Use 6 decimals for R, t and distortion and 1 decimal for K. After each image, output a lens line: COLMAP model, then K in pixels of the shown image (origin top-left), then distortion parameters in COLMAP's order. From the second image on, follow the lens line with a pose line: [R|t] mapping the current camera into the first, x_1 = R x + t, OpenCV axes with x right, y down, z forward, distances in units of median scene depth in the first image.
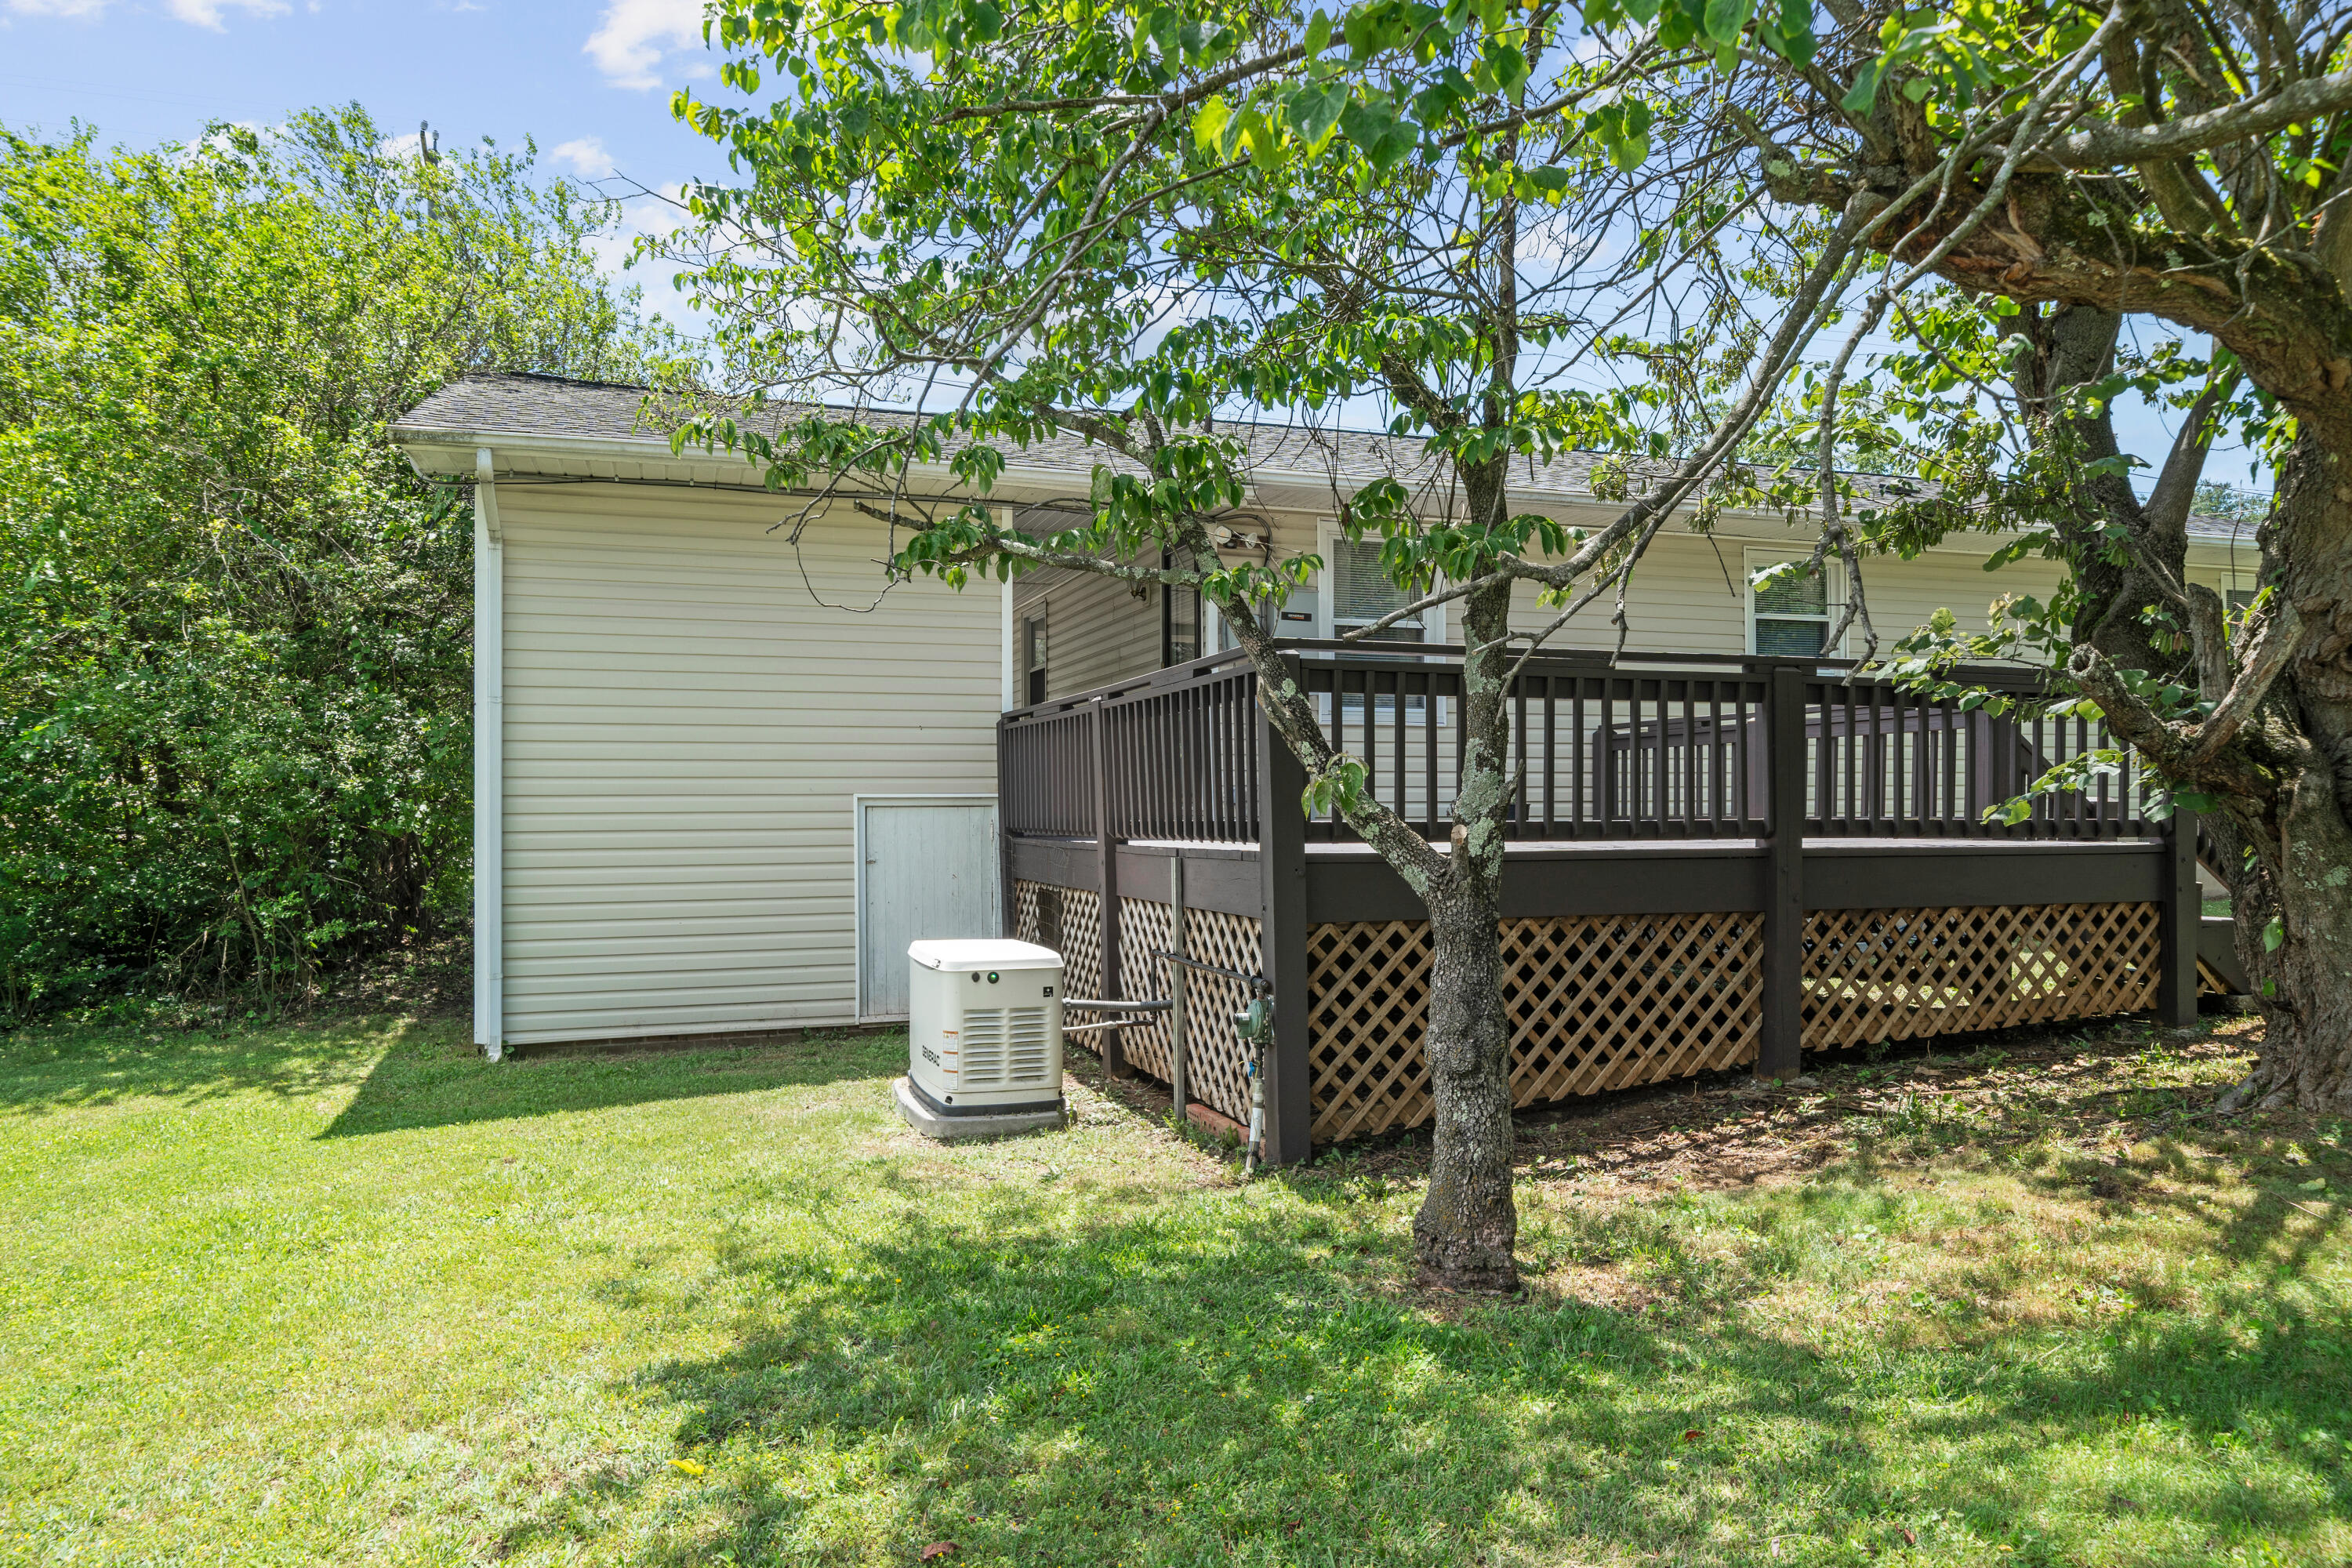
lens RADIAL K [[1576.5, 0, 1165.2], [0, 1576.5, 794.4], [0, 0, 1]] dist [0.013203, 0.001571]
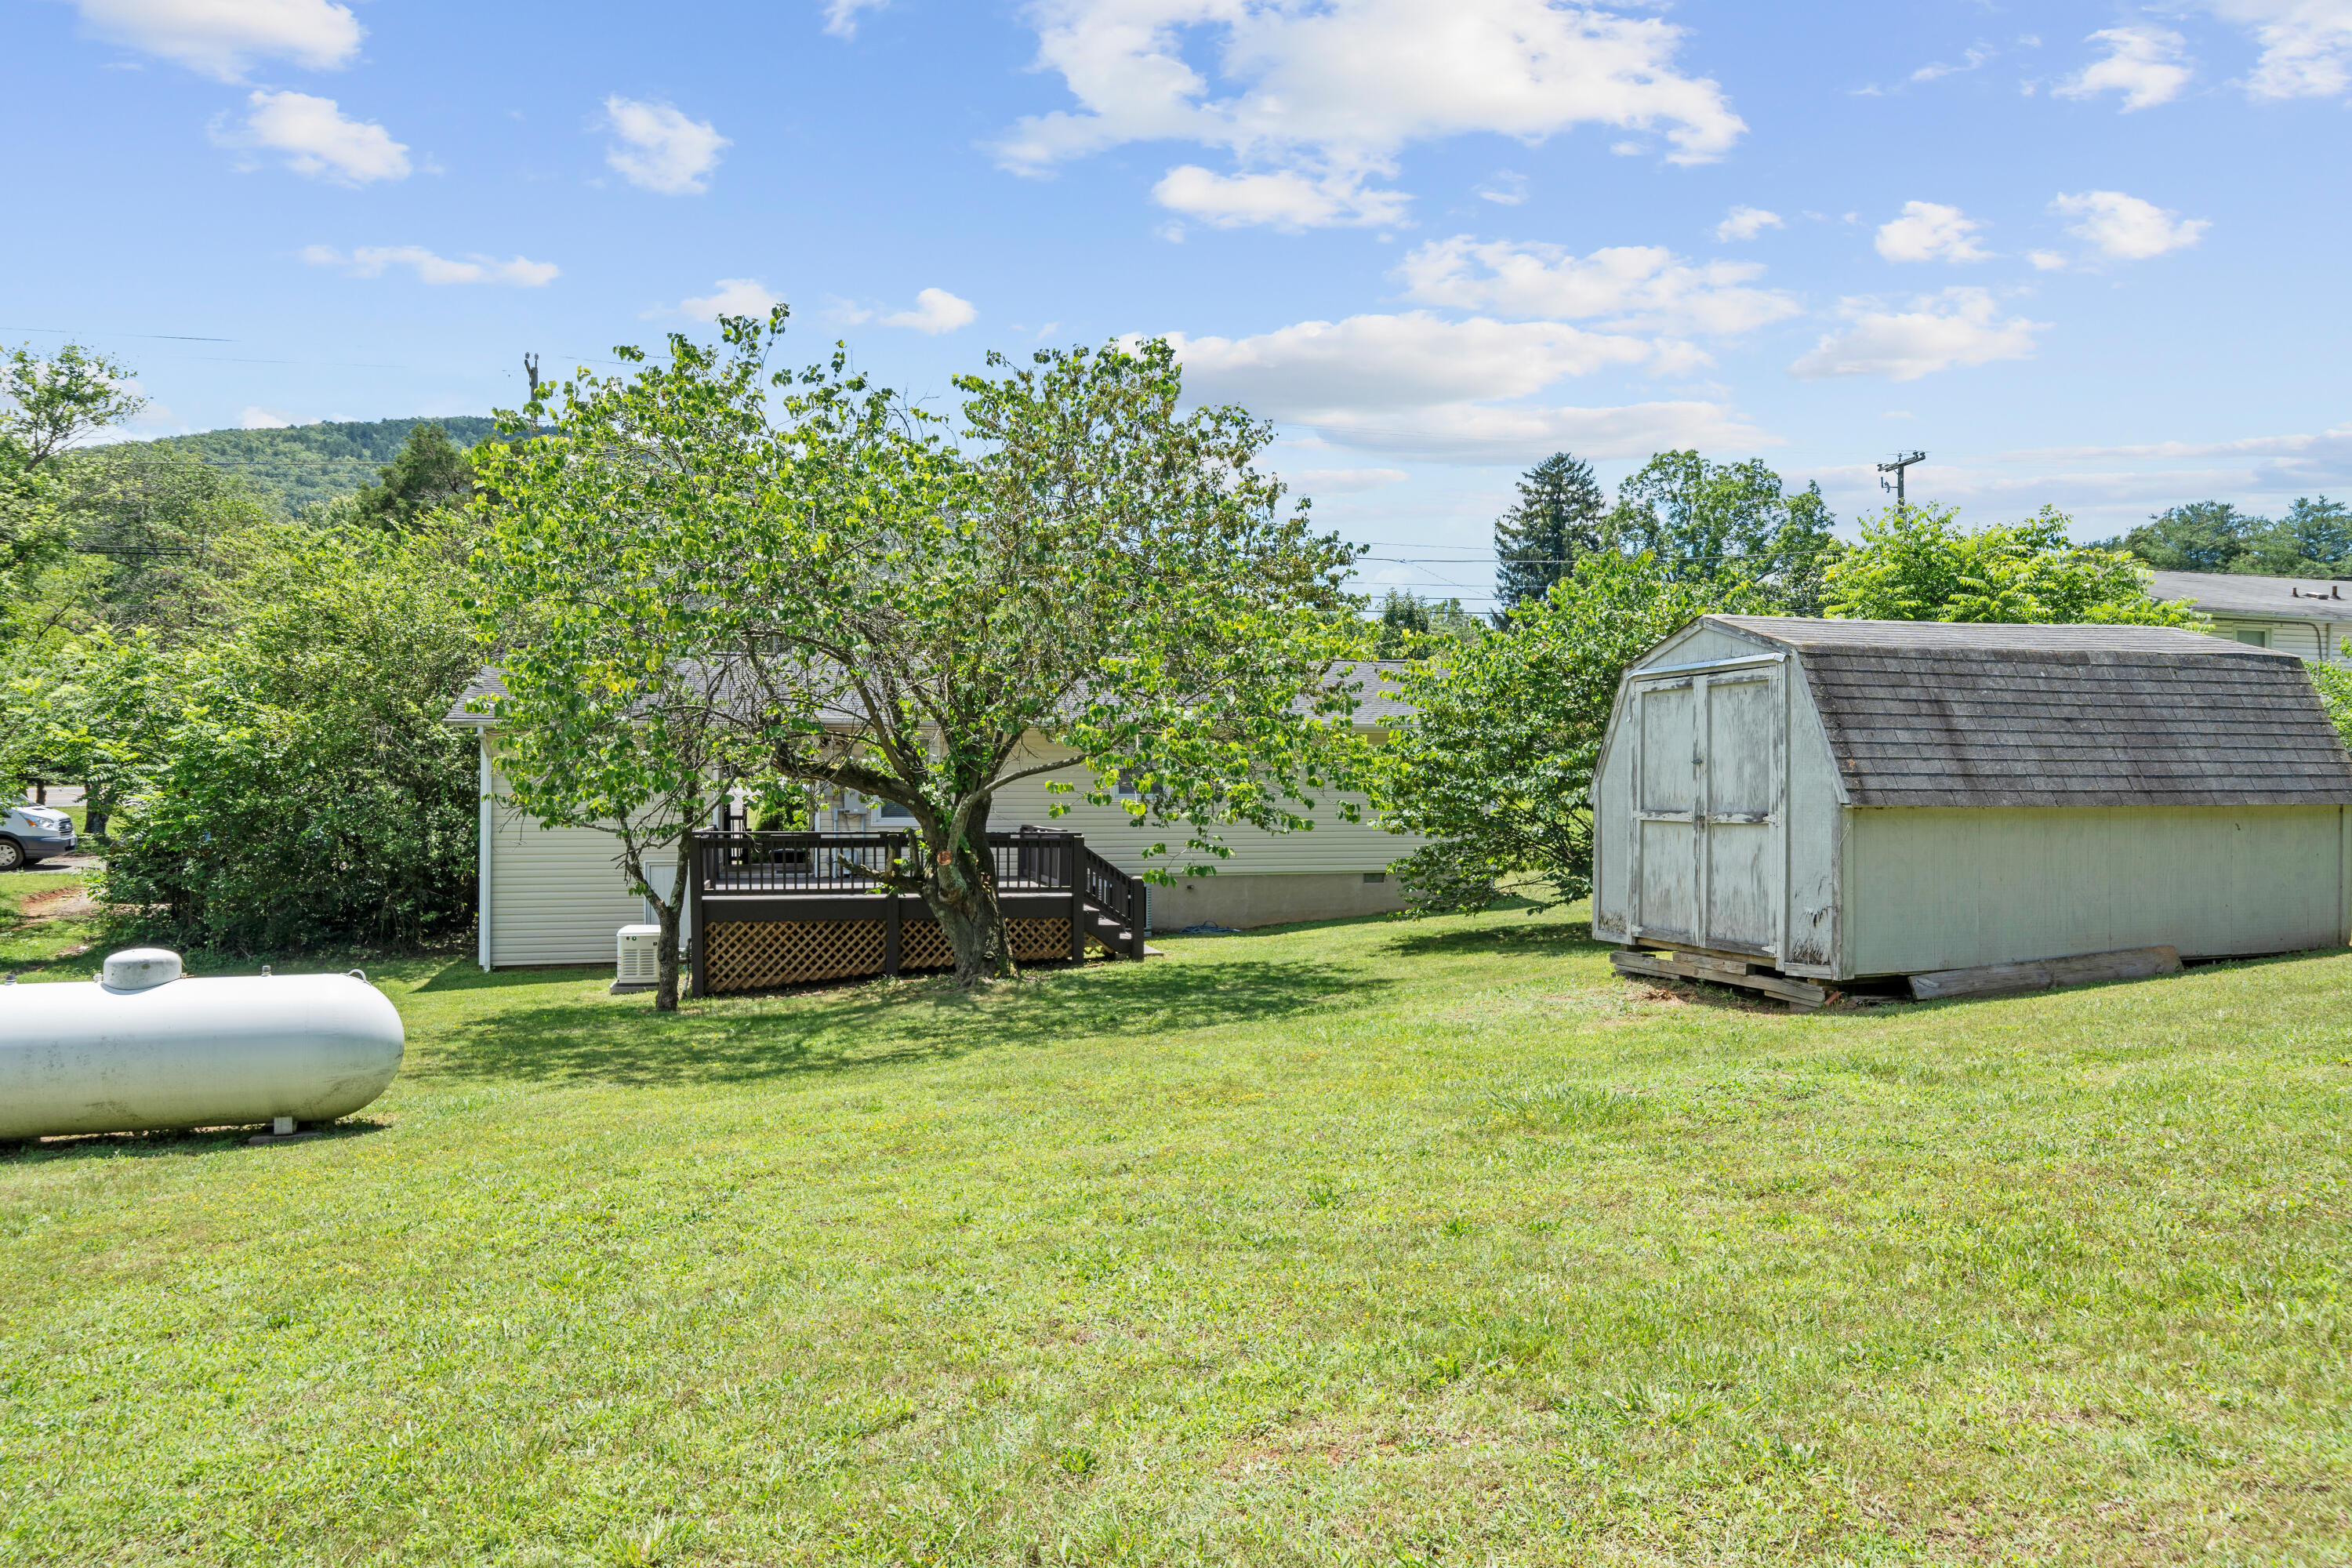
lens RADIAL K [[1576.5, 0, 1187.7], [0, 1576.5, 784.1], [0, 0, 1]] dist [0.013203, 0.001571]
pose [[0.996355, 0.013054, -0.084303, 0.830362], [-0.013697, 0.999881, -0.007050, -0.114030], [0.084201, 0.008179, 0.996415, -1.296808]]
